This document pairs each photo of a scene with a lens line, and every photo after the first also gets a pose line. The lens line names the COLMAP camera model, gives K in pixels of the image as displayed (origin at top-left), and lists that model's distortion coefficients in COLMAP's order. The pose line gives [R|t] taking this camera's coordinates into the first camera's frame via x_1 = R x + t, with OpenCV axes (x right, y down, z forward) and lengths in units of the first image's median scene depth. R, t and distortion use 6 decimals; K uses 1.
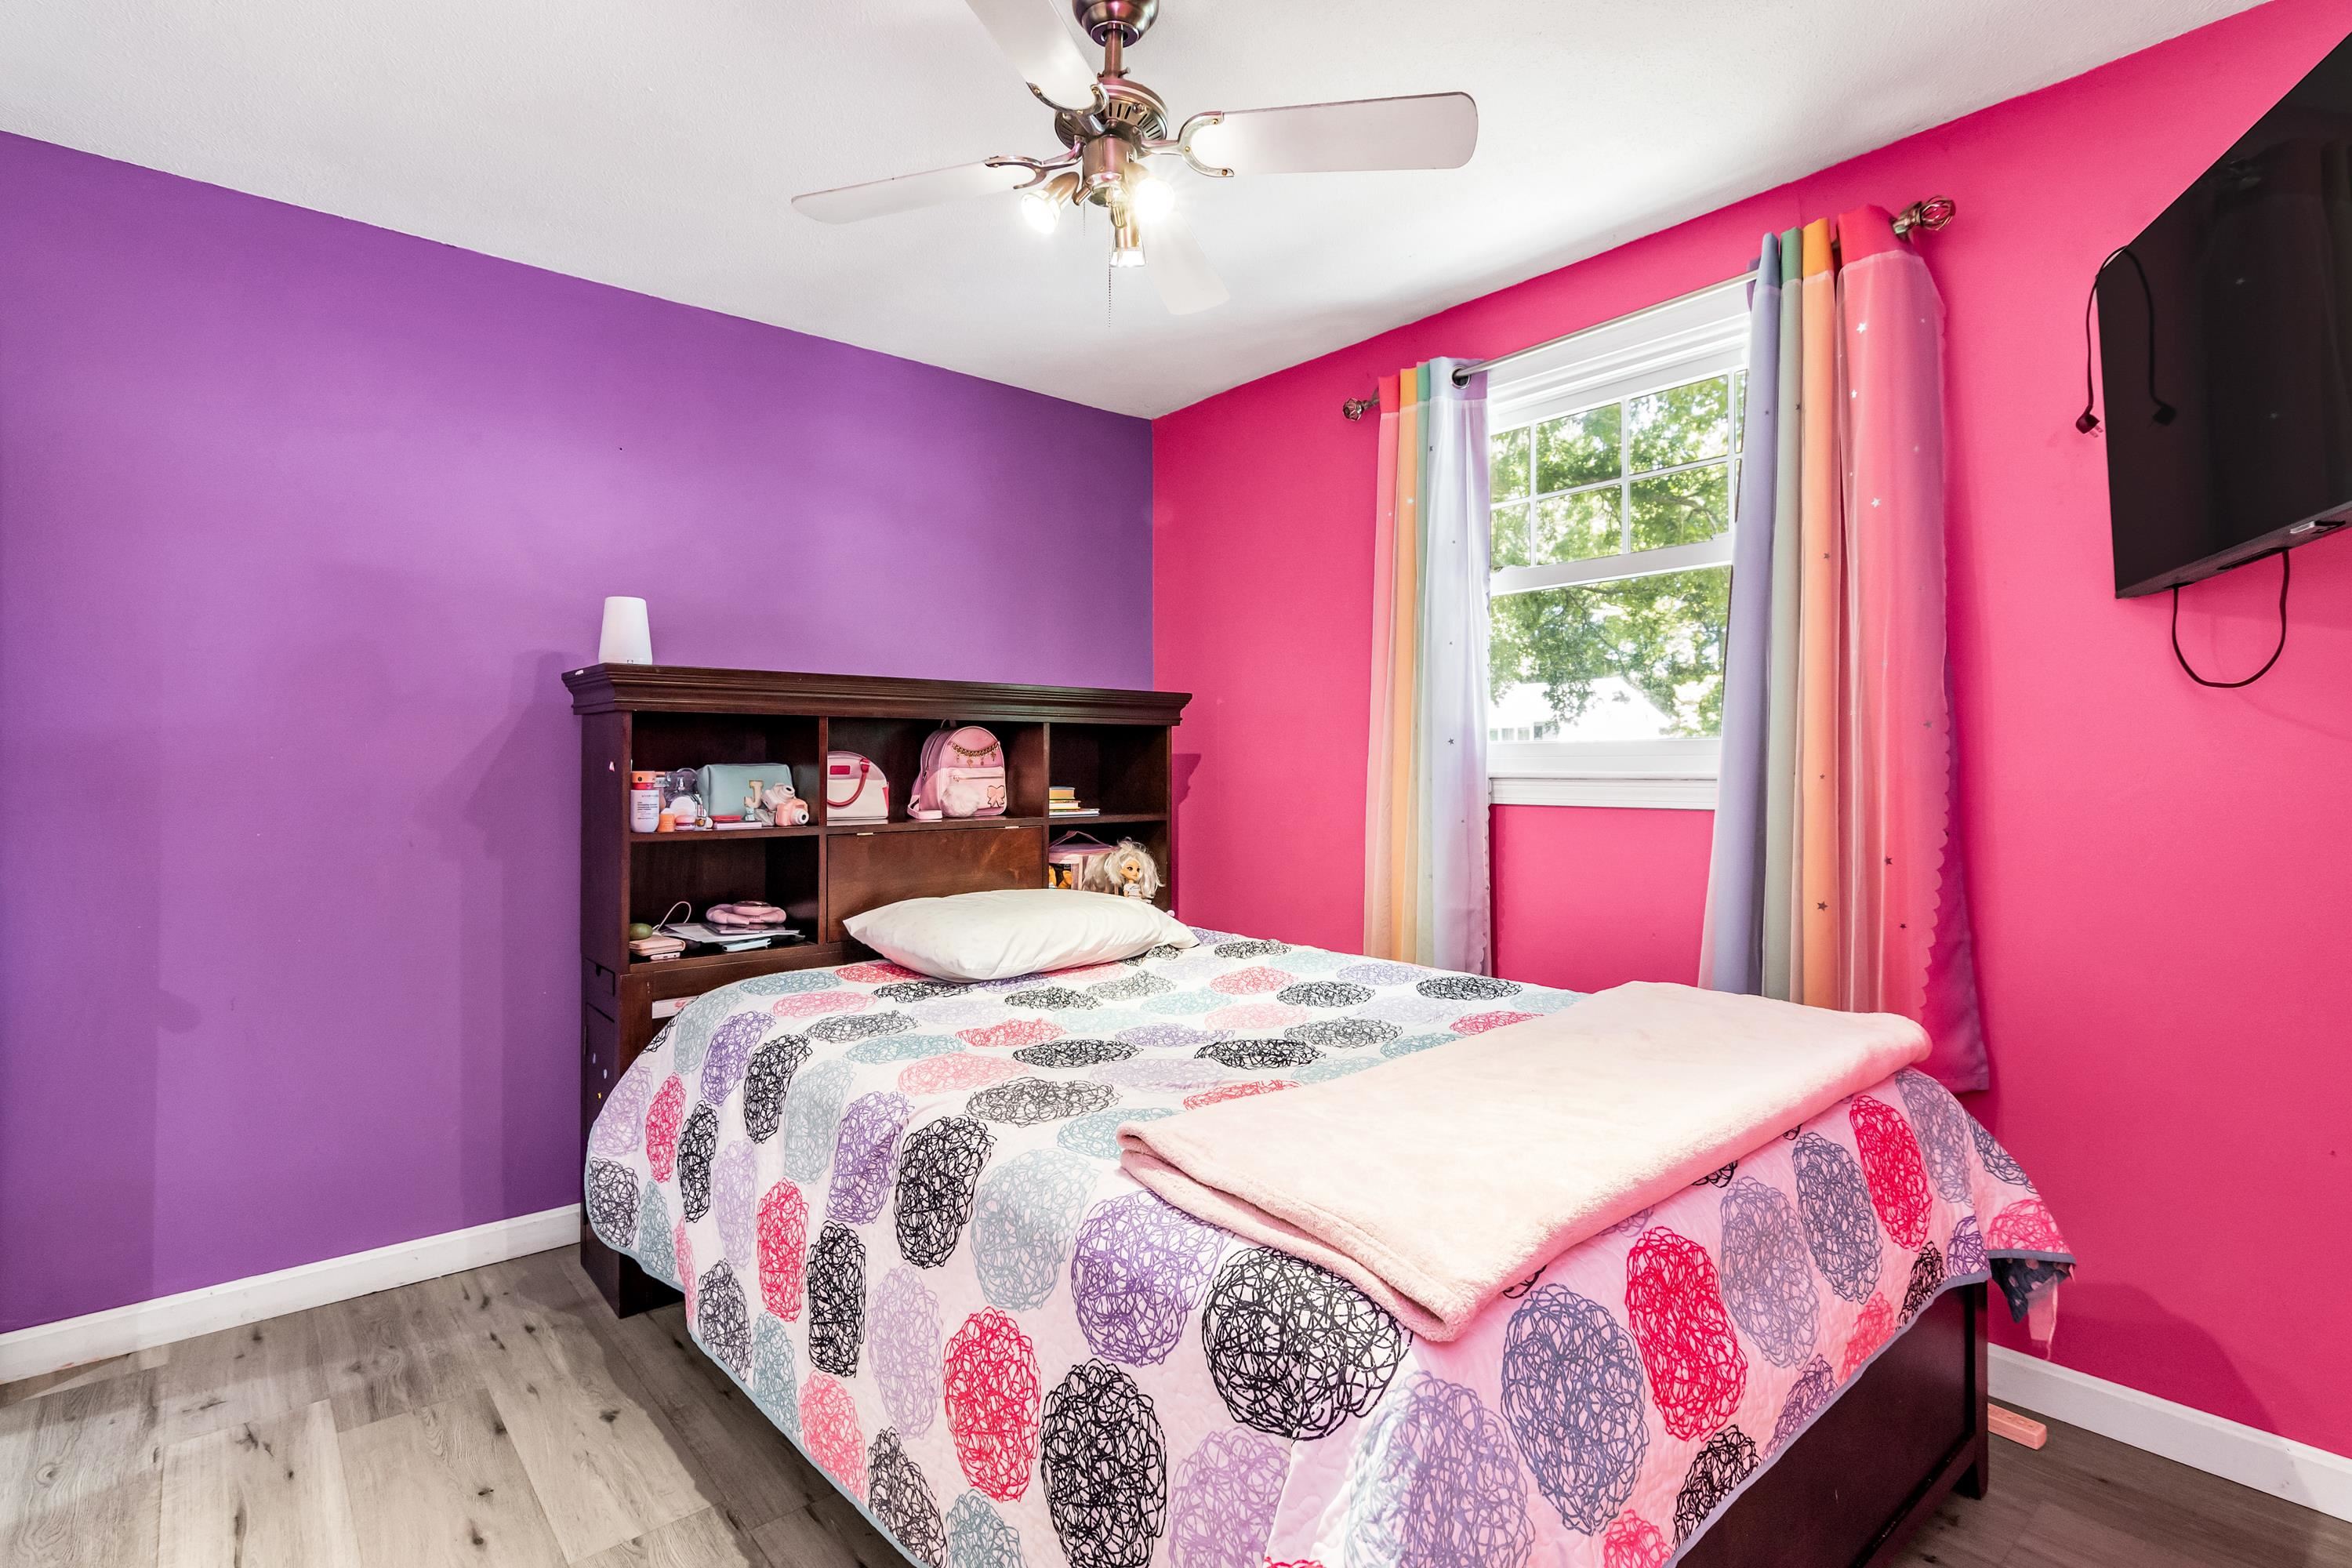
lens RADIAL K [[1148.2, 0, 1161.5], [0, 1148.2, 777.6], [0, 0, 1]] dist [-0.000990, -0.001027]
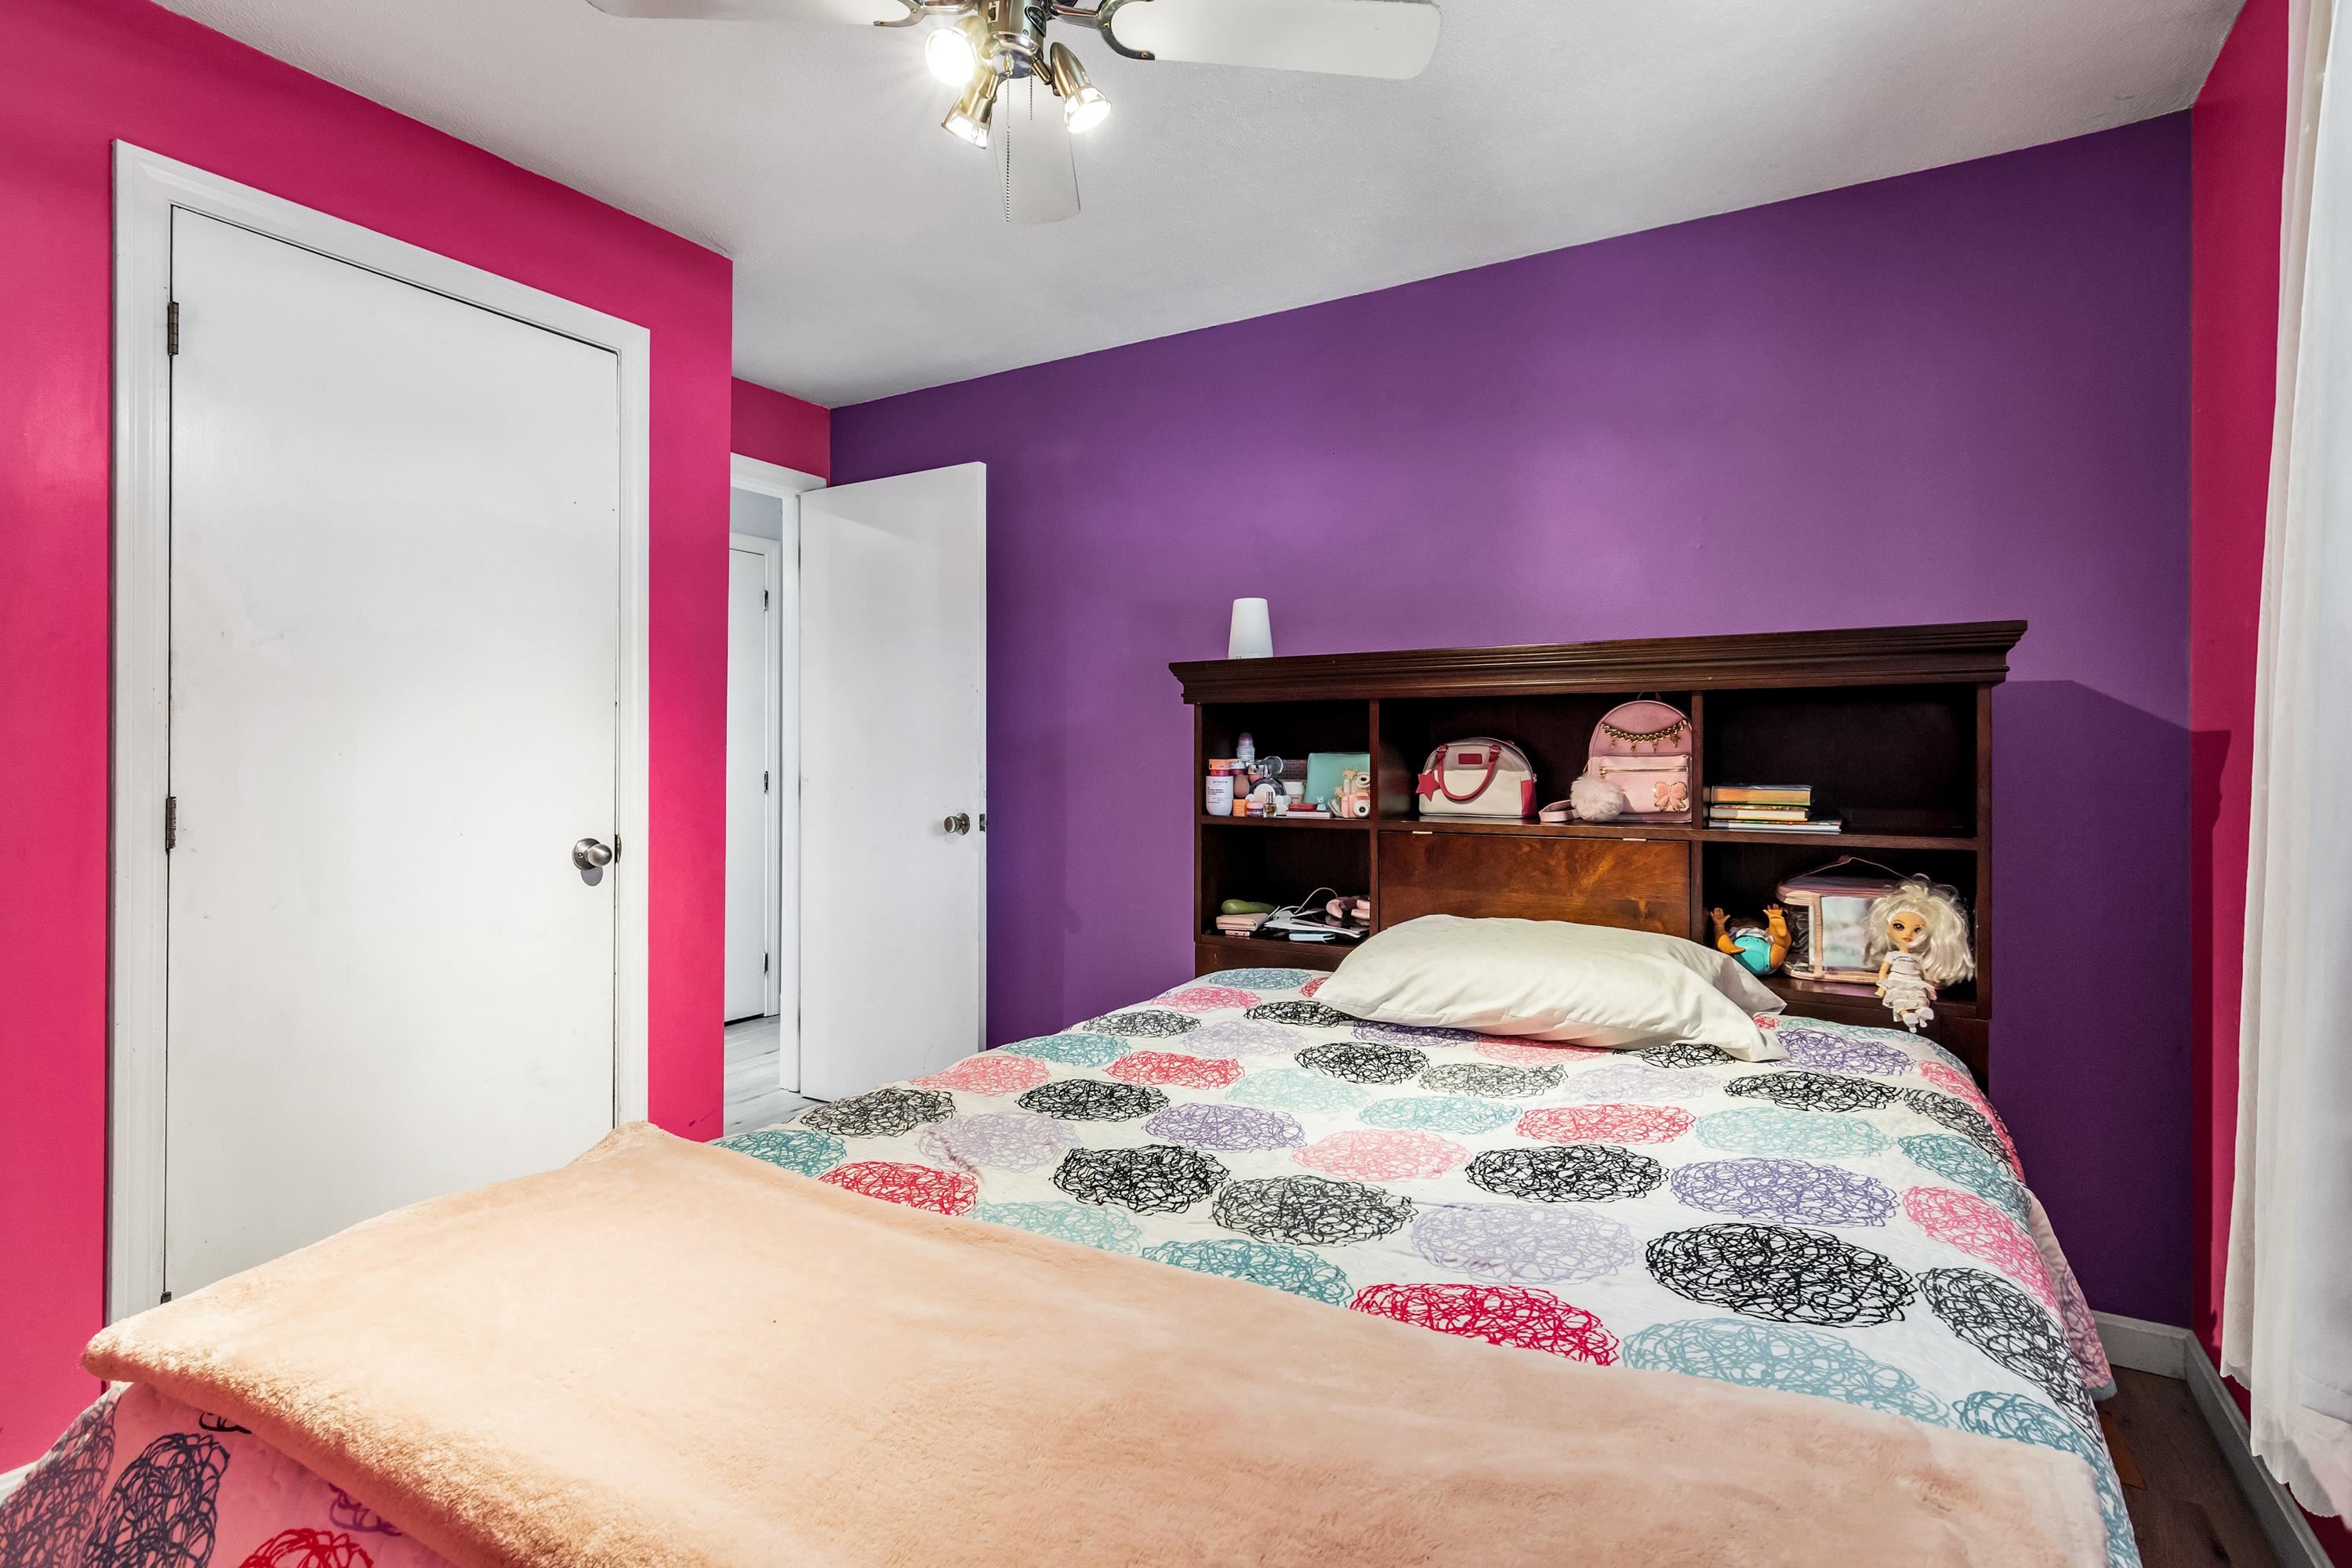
lens RADIAL K [[1148.2, 0, 1167.0], [0, 1148.2, 772.4], [0, 0, 1]] dist [-0.000990, -0.001027]
pose [[0.326751, 0.015025, -0.944991, 0.459626], [-0.011788, 0.999861, 0.011821, -0.003922], [0.945037, 0.007277, 0.326882, 0.497840]]
